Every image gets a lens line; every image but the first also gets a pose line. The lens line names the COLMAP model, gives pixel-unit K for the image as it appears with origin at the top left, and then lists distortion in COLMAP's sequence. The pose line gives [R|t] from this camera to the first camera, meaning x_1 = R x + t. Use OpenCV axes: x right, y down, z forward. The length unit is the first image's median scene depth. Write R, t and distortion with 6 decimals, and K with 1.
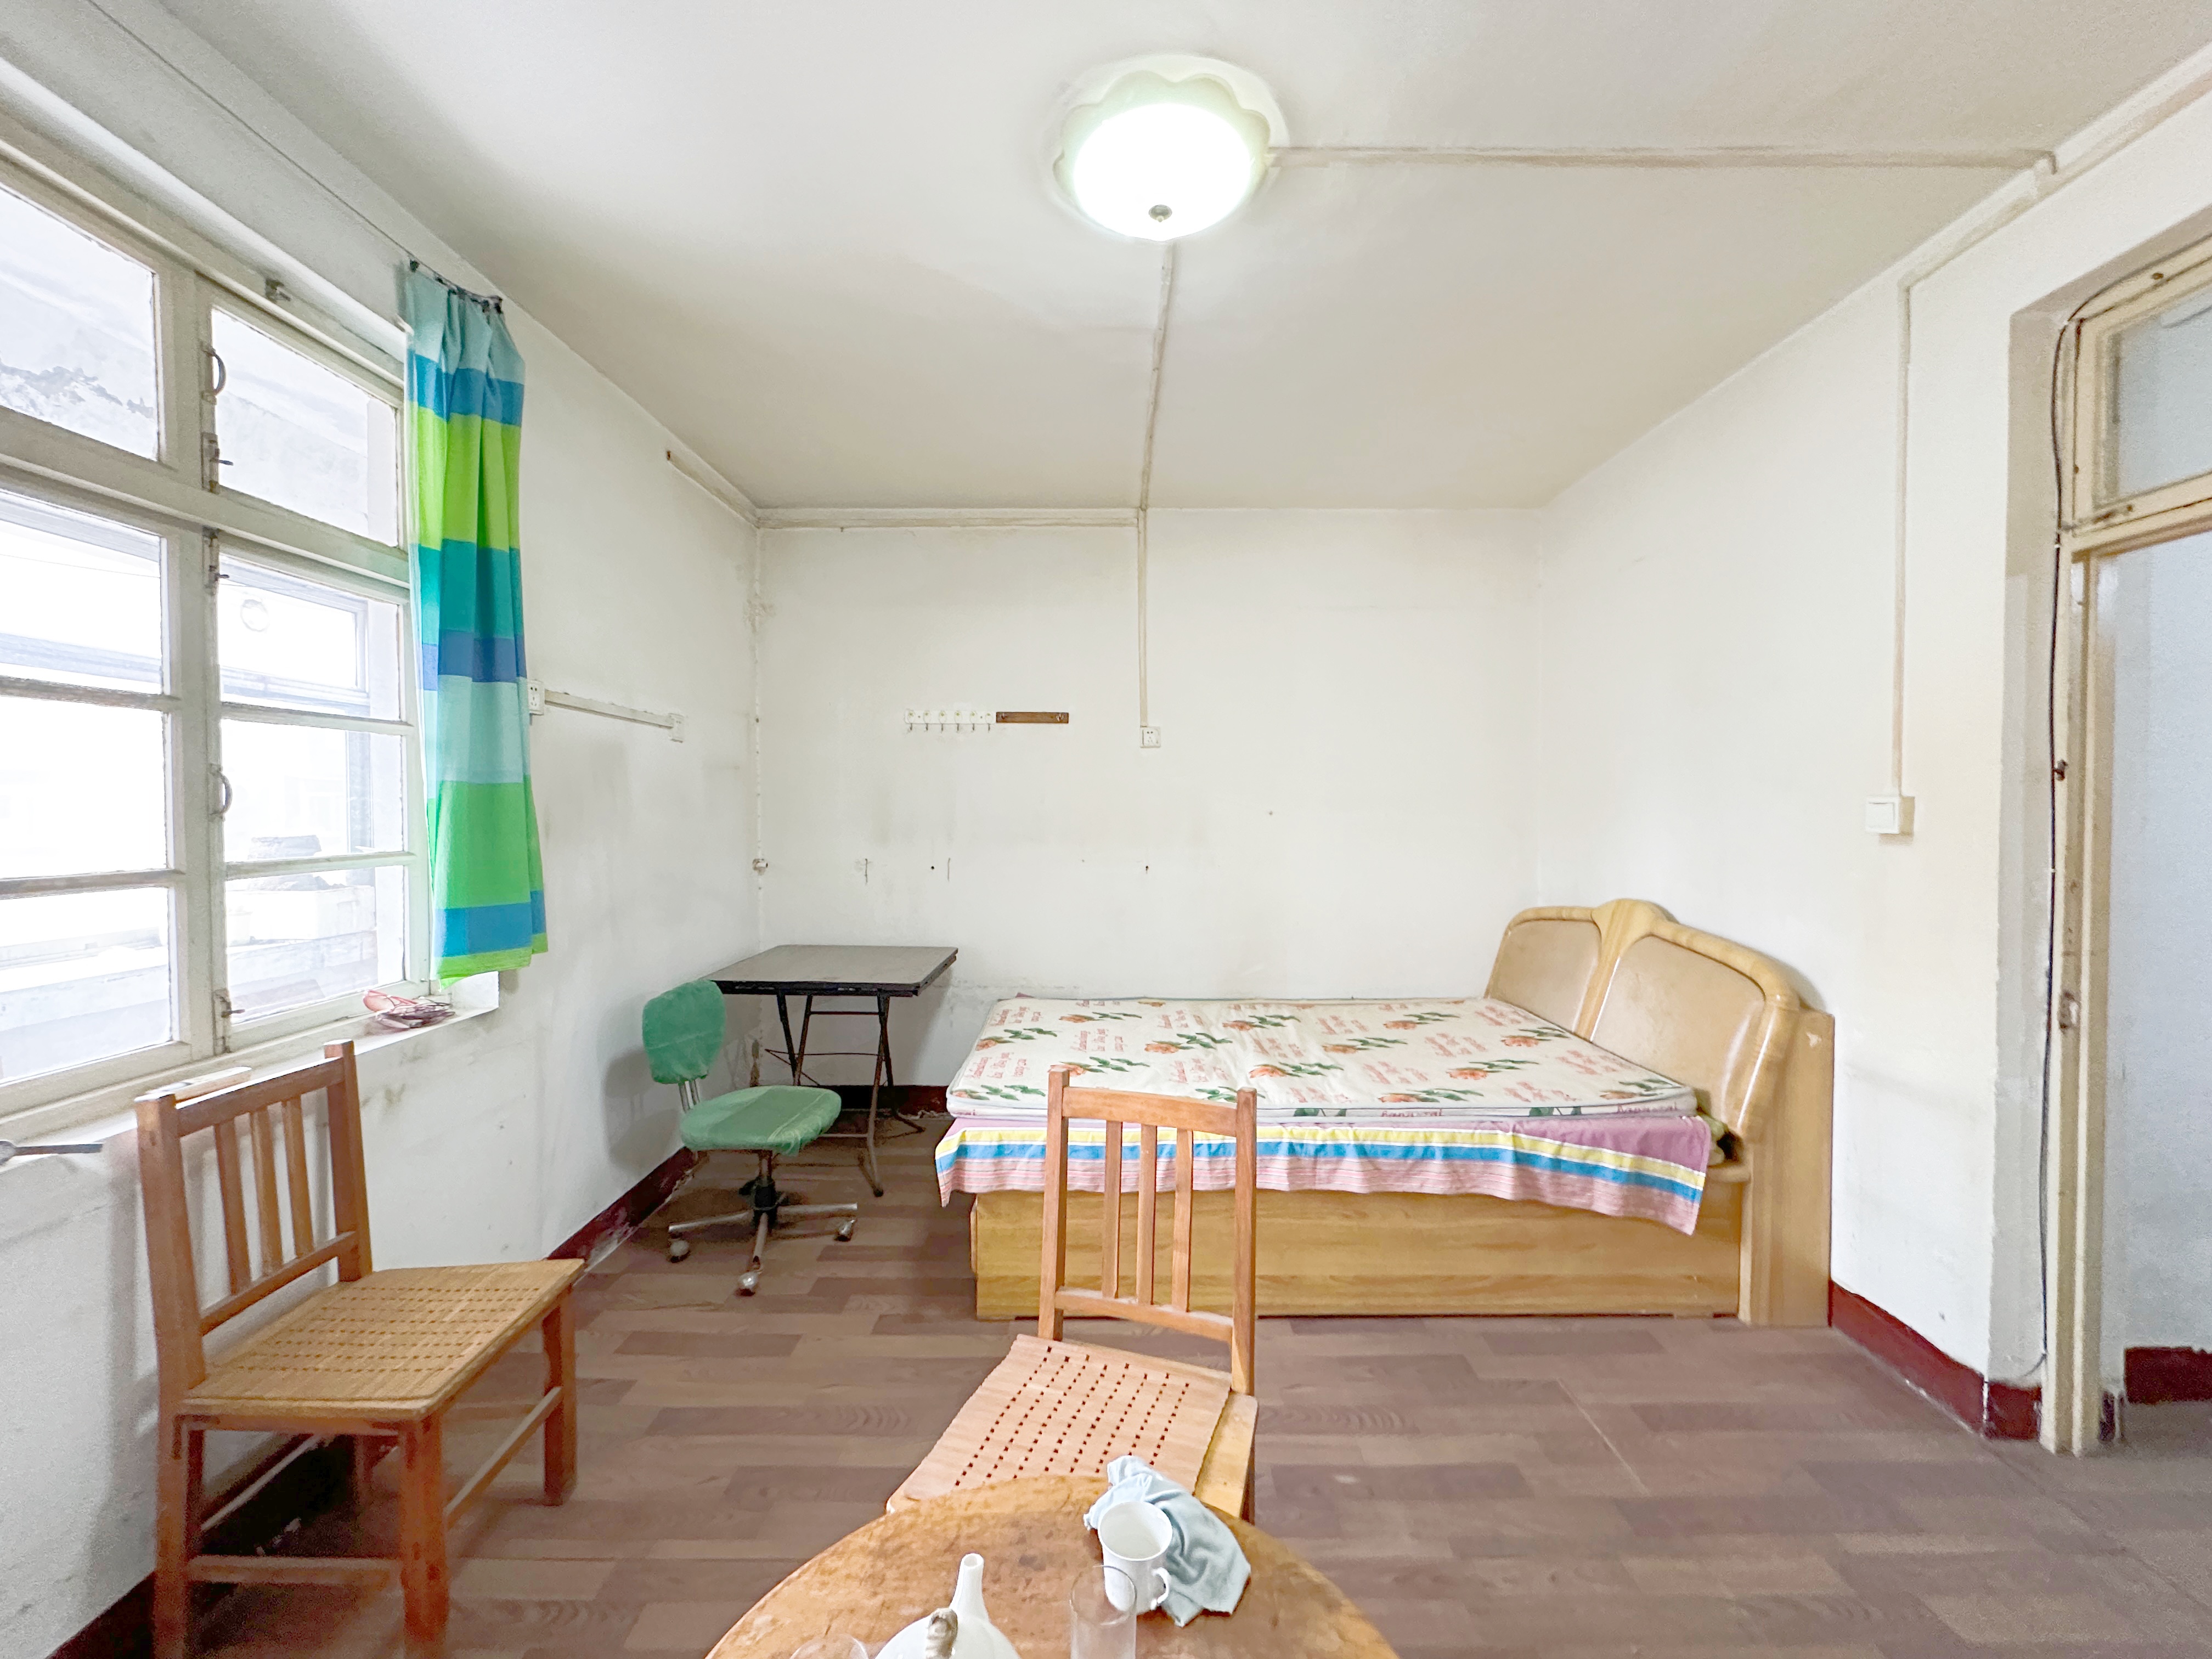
lens RADIAL K [[871.6, 0, 1099.9], [0, 871.6, 835.1], [0, 0, 1]] dist [0.000241, 0.000321]
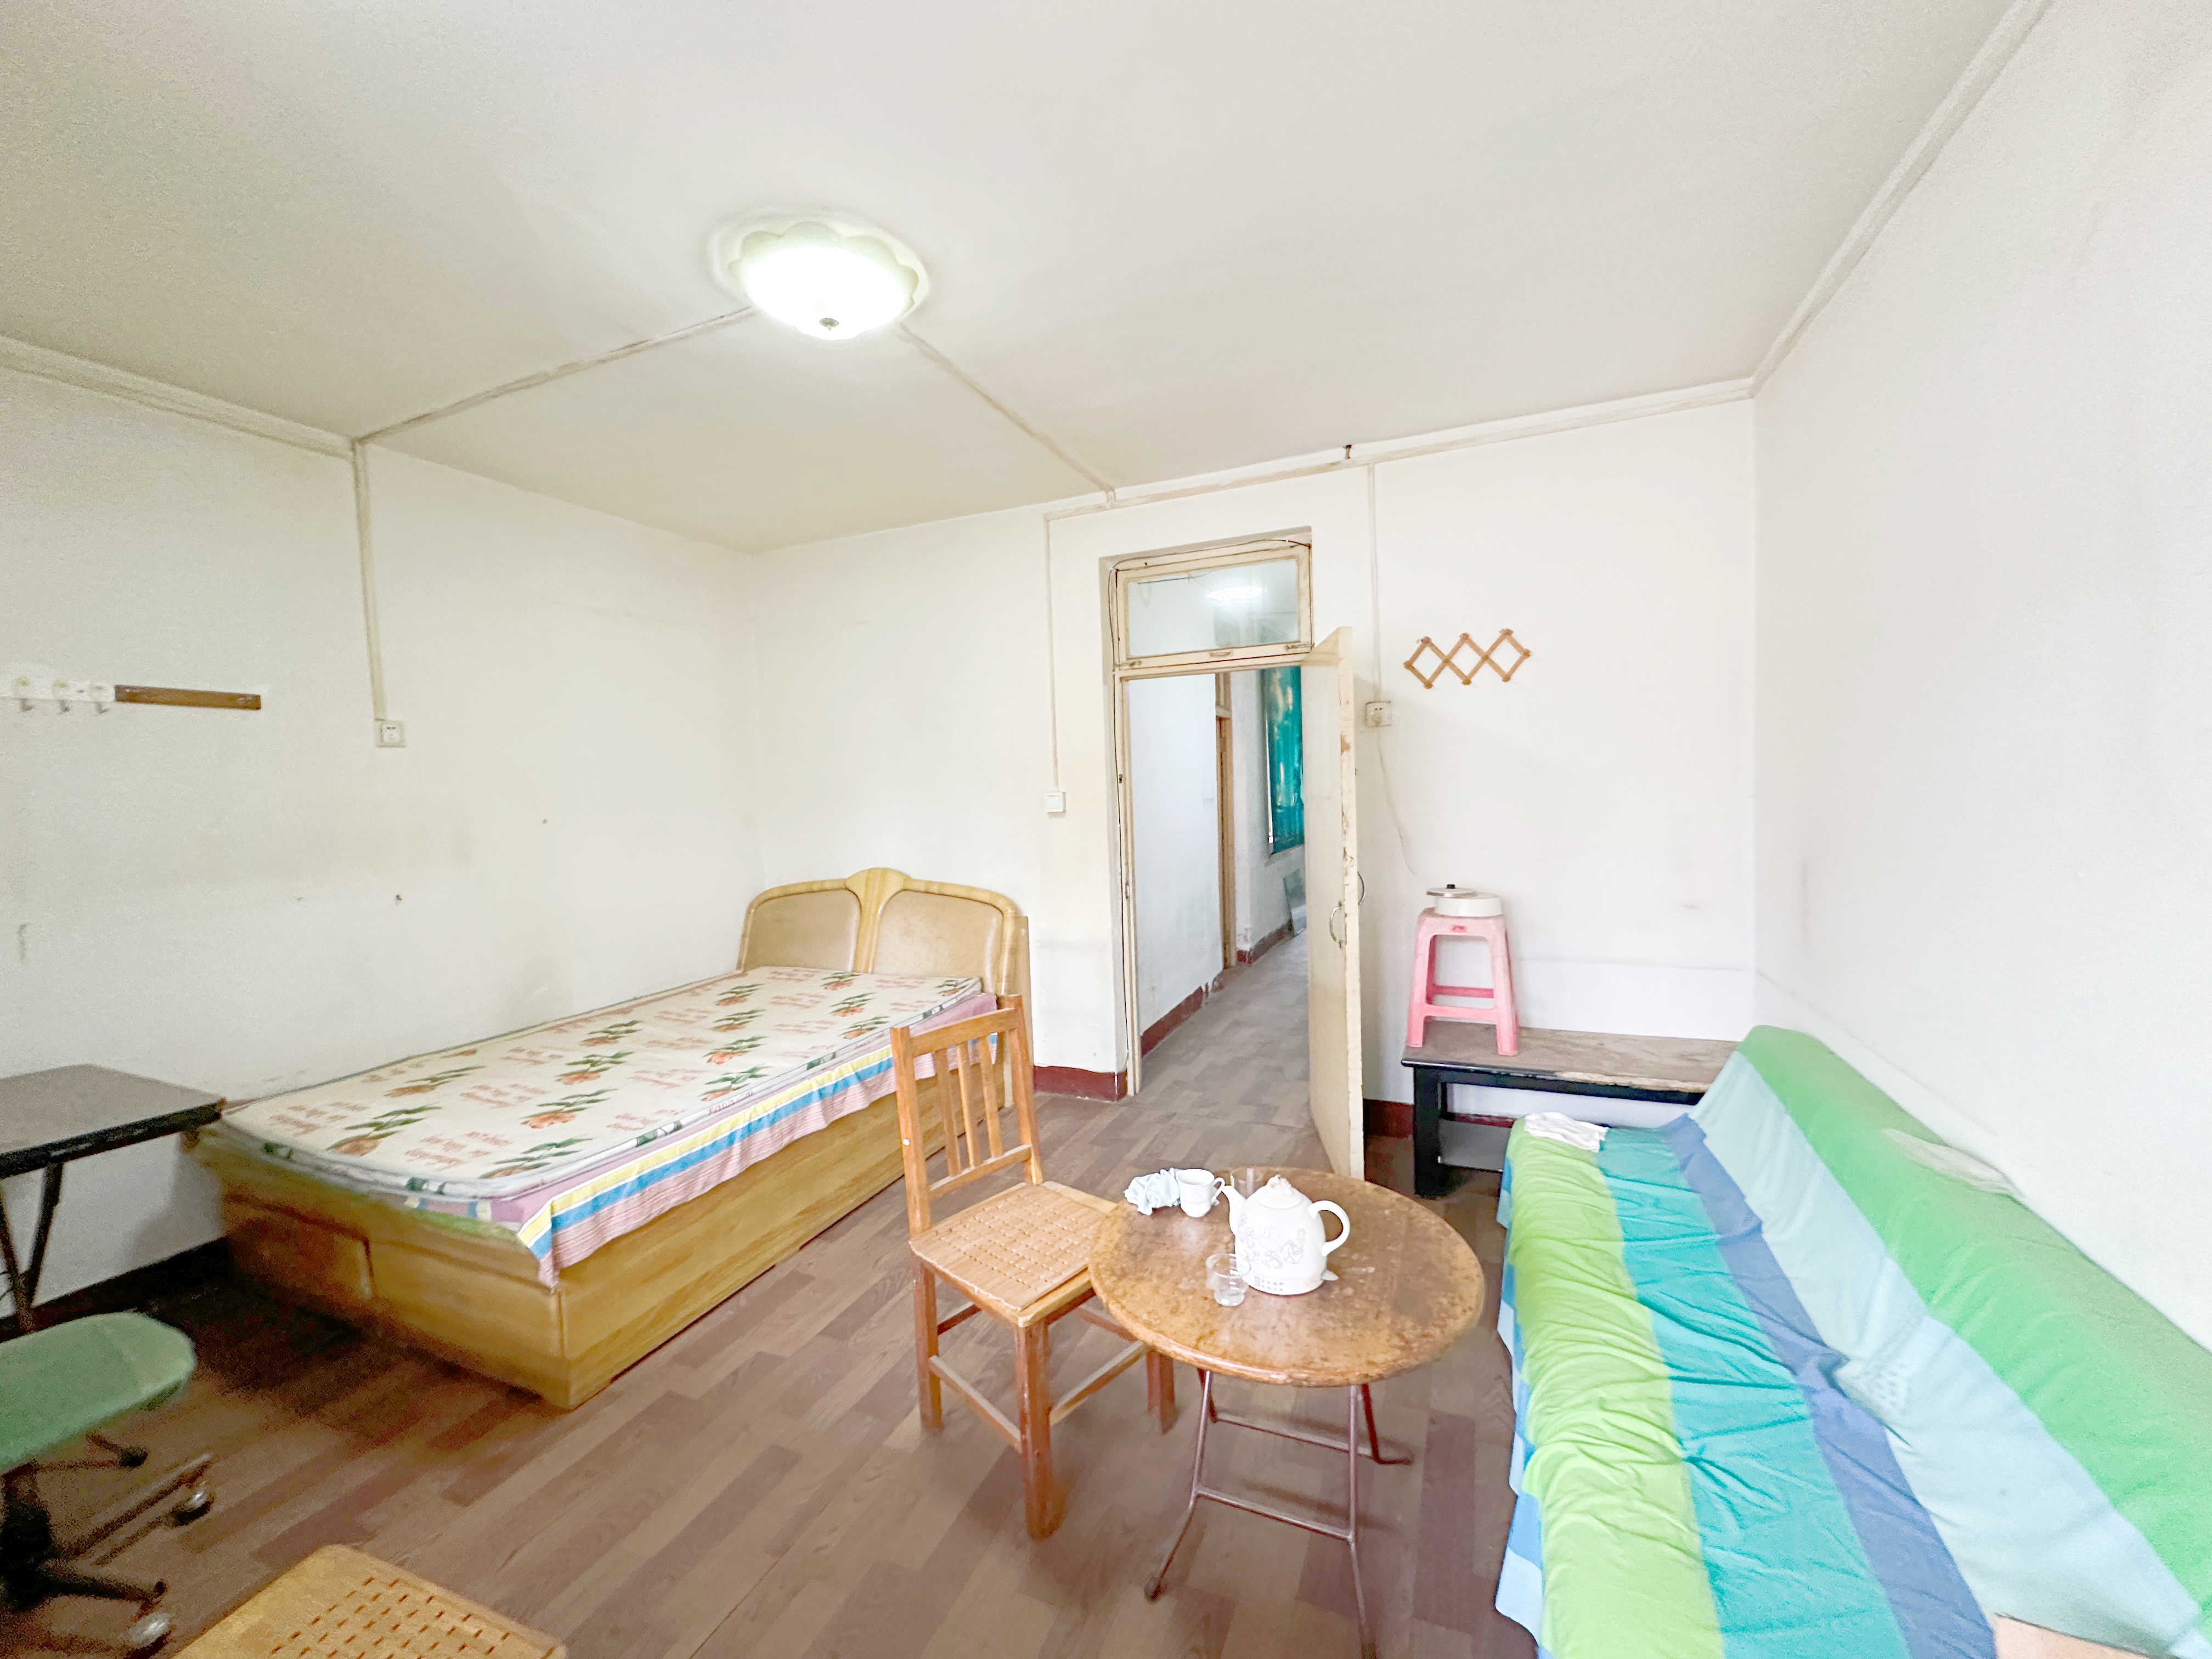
lens RADIAL K [[871.6, 0, 1096.5], [0, 871.6, 839.4], [0, 0, 1]] dist [0.000241, 0.000321]
pose [[0.409325, -0.070405, 0.909668, -0.695054], [0.060082, 0.996934, 0.050124, -0.028899], [-0.910408, 0.034137, 0.412300, 0.141835]]
